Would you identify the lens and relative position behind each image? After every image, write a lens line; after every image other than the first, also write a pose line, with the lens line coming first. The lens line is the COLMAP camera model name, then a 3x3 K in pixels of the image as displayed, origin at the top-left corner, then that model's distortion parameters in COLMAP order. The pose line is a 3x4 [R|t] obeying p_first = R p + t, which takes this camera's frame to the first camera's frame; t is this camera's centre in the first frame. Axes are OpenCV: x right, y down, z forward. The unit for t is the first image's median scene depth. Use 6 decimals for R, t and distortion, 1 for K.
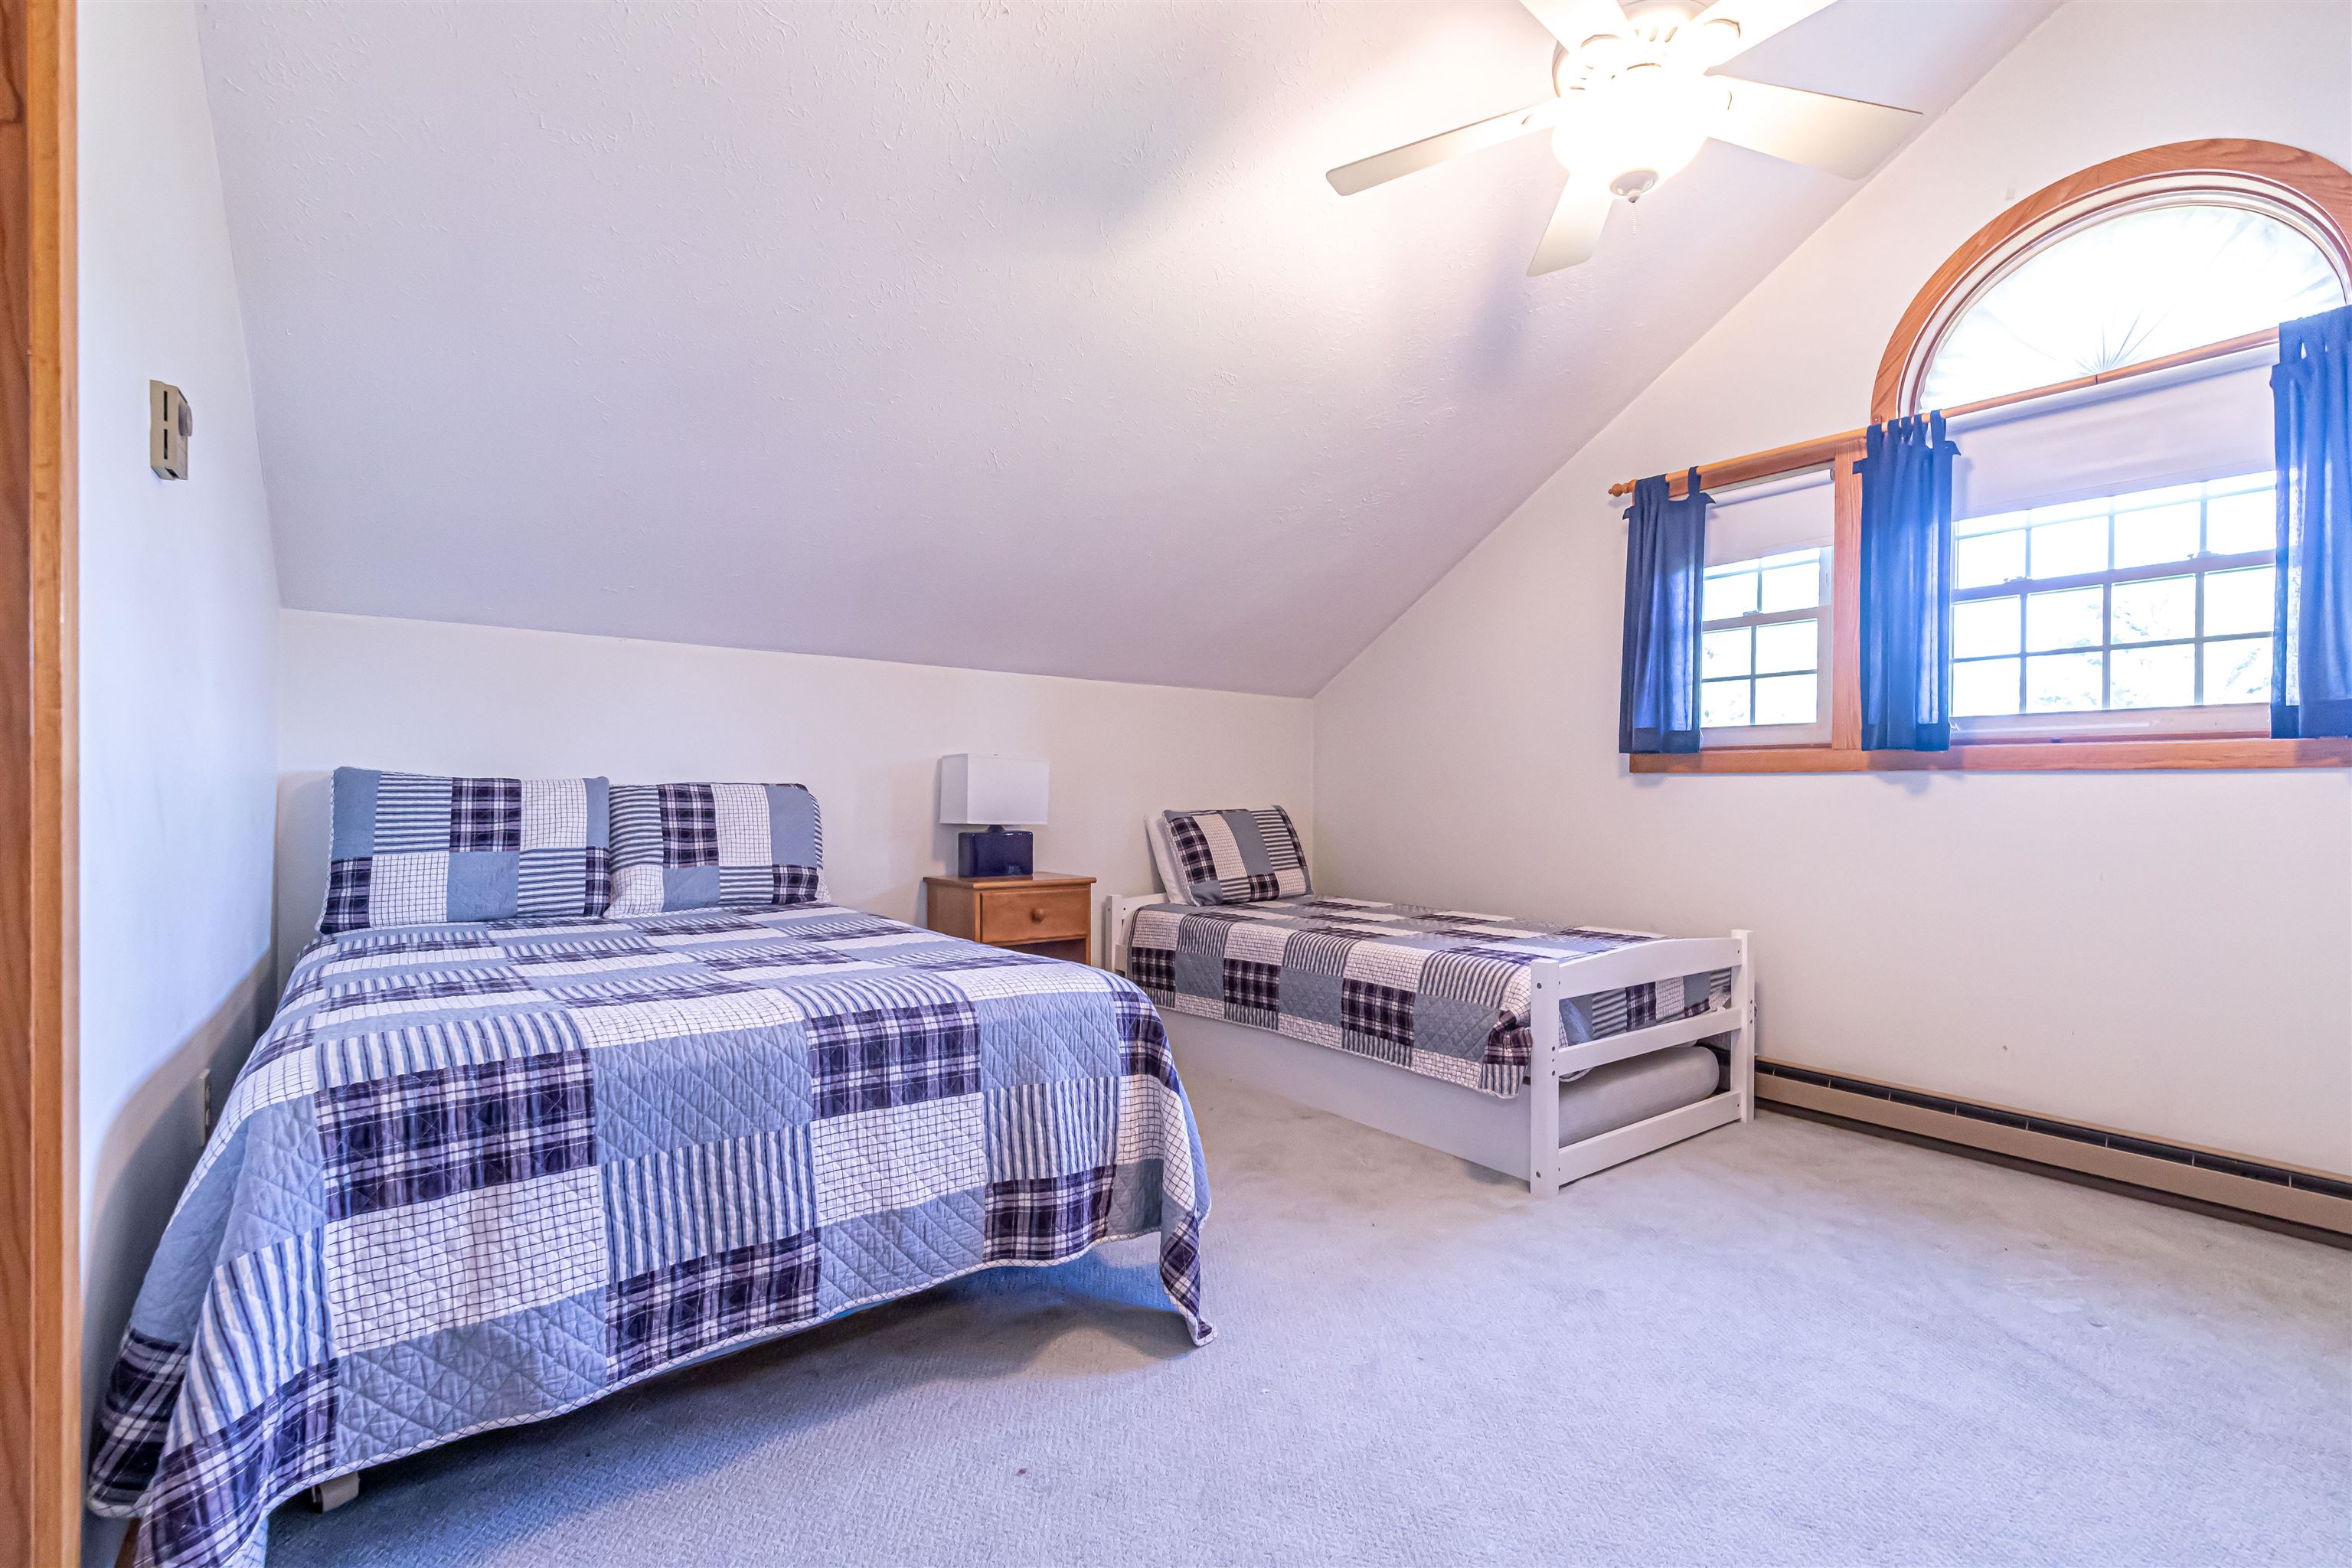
lens RADIAL K [[1015.8, 0, 1169.7], [0, 1015.8, 783.3], [0, 0, 1]] dist [-0.000235, 0.000075]
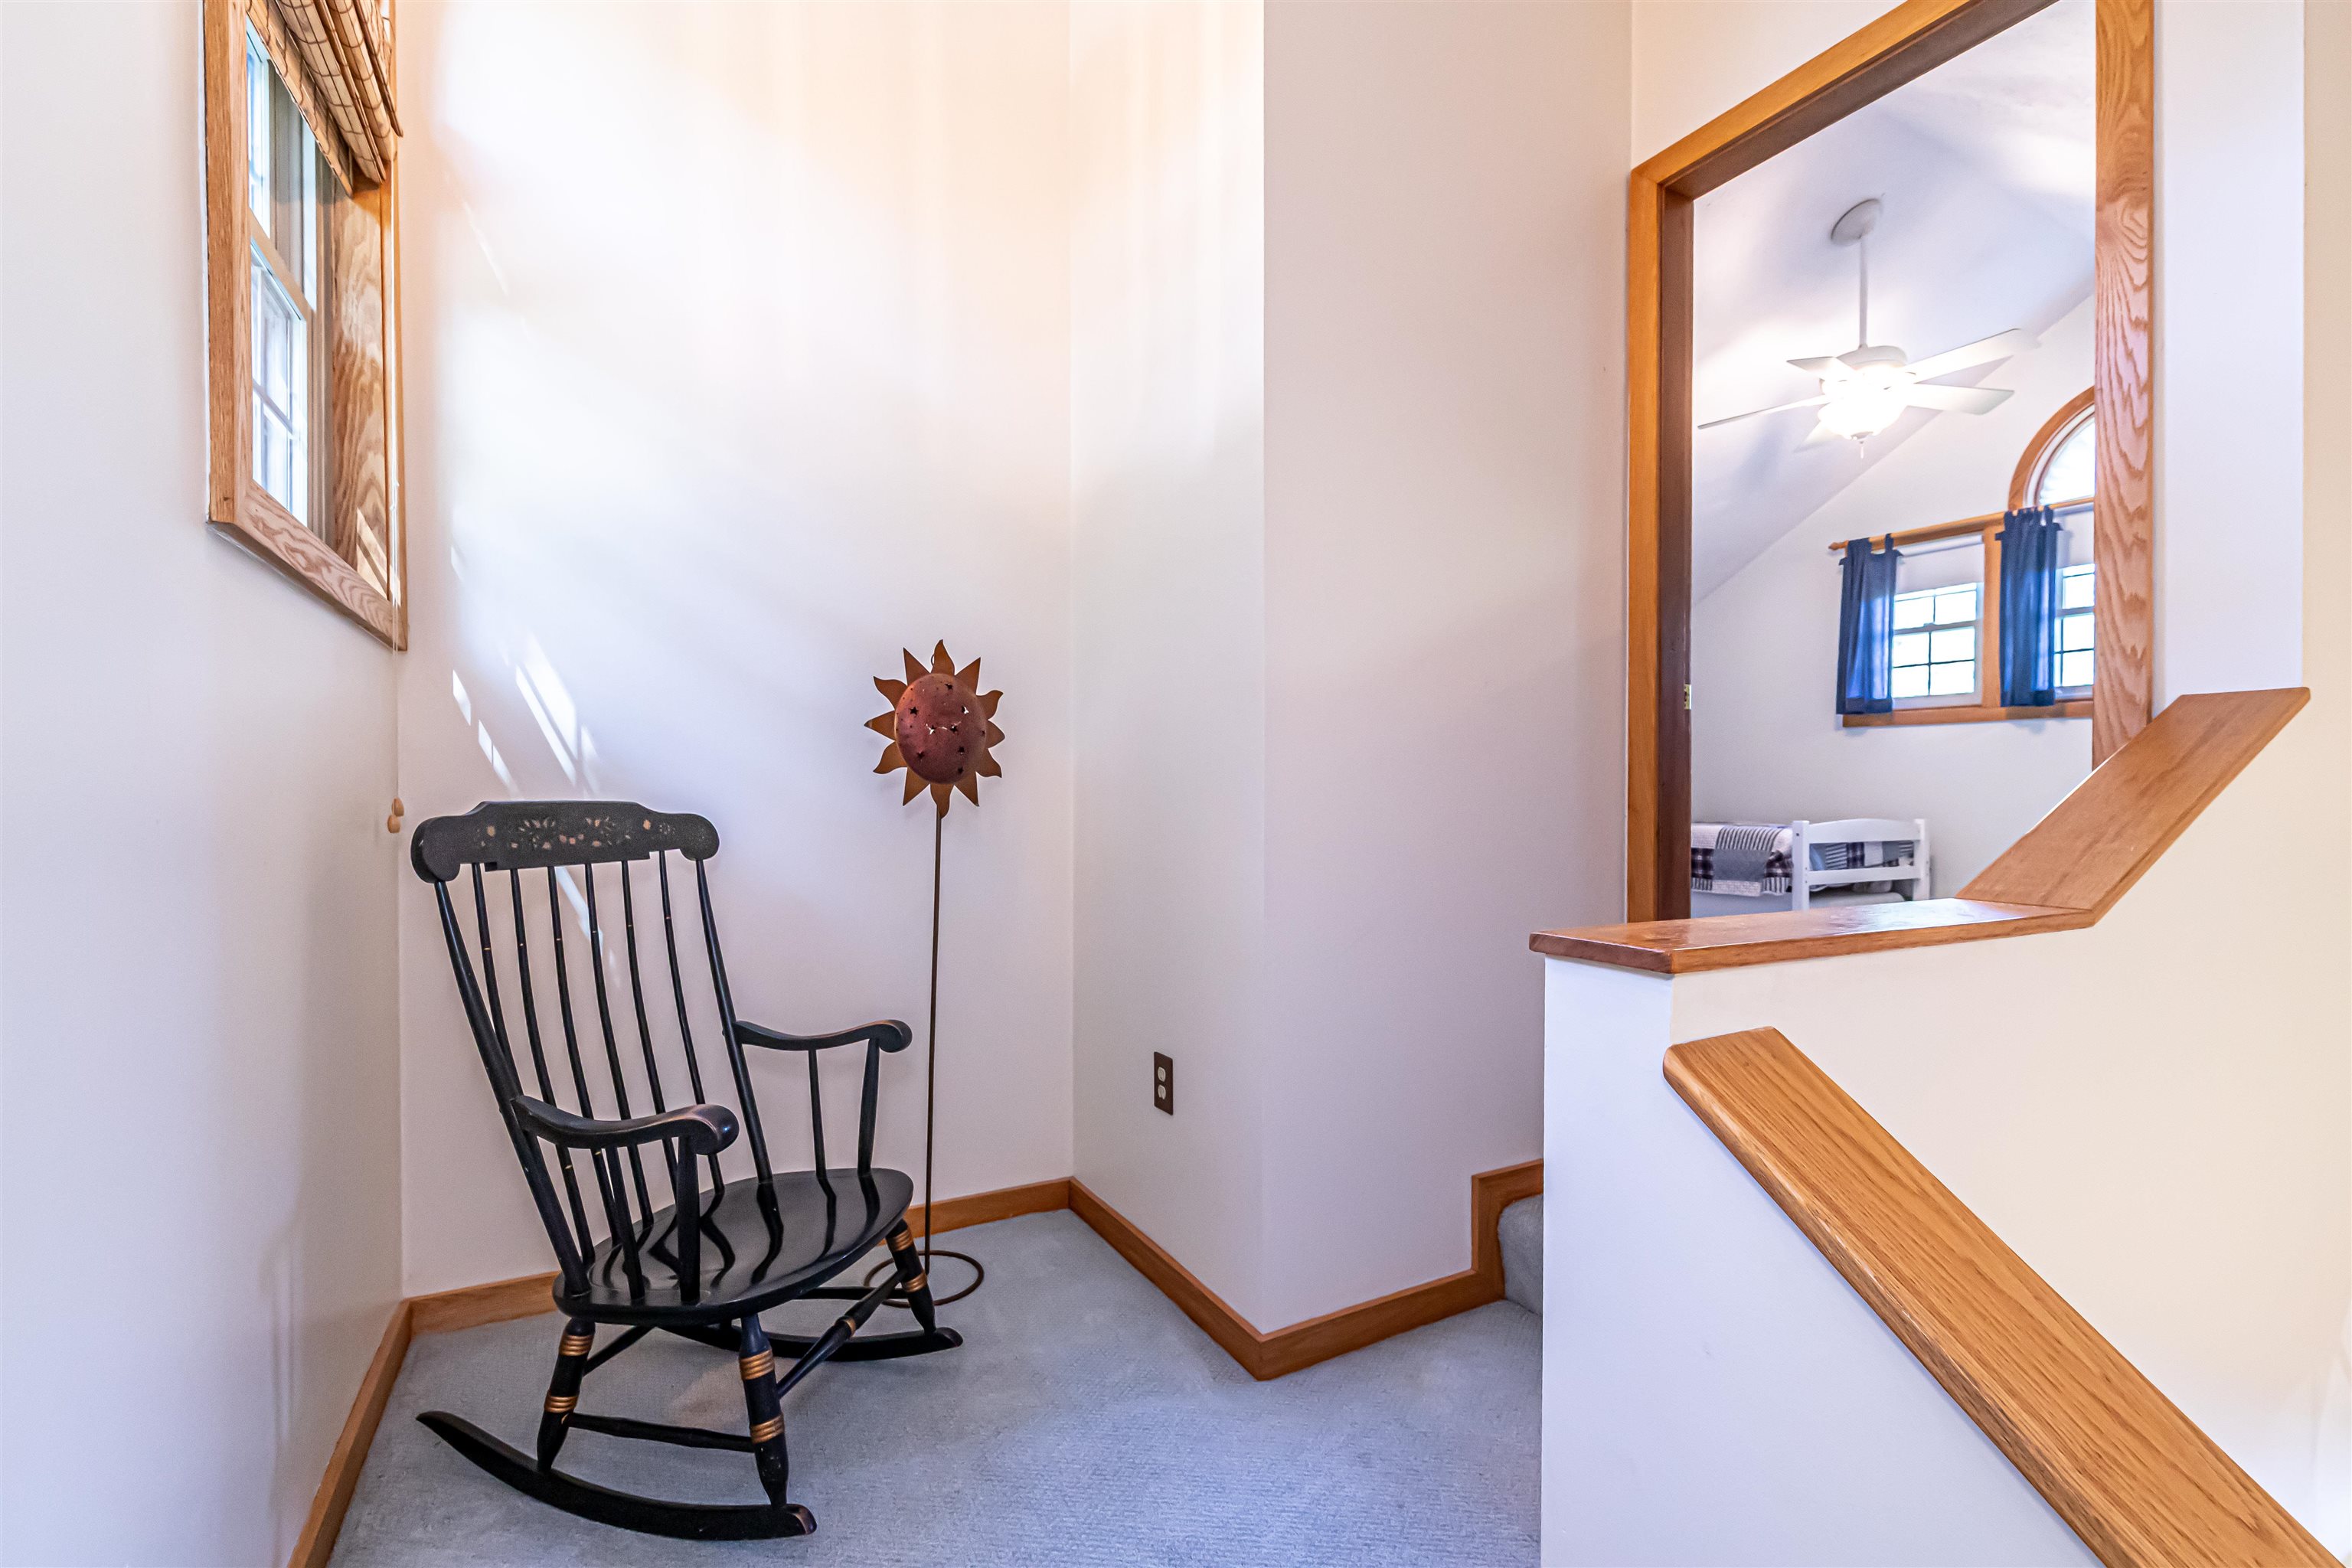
lens RADIAL K [[1009.1, 0, 1143.8], [0, 1009.1, 790.8], [0, 0, 1]] dist [0.000816, 0.000090]
pose [[0.988864, -0.000812, -0.148818, -0.451721], [0.001770, 0.999979, 0.006302, 0.089979], [0.148810, -0.006496, 0.988844, -0.829936]]
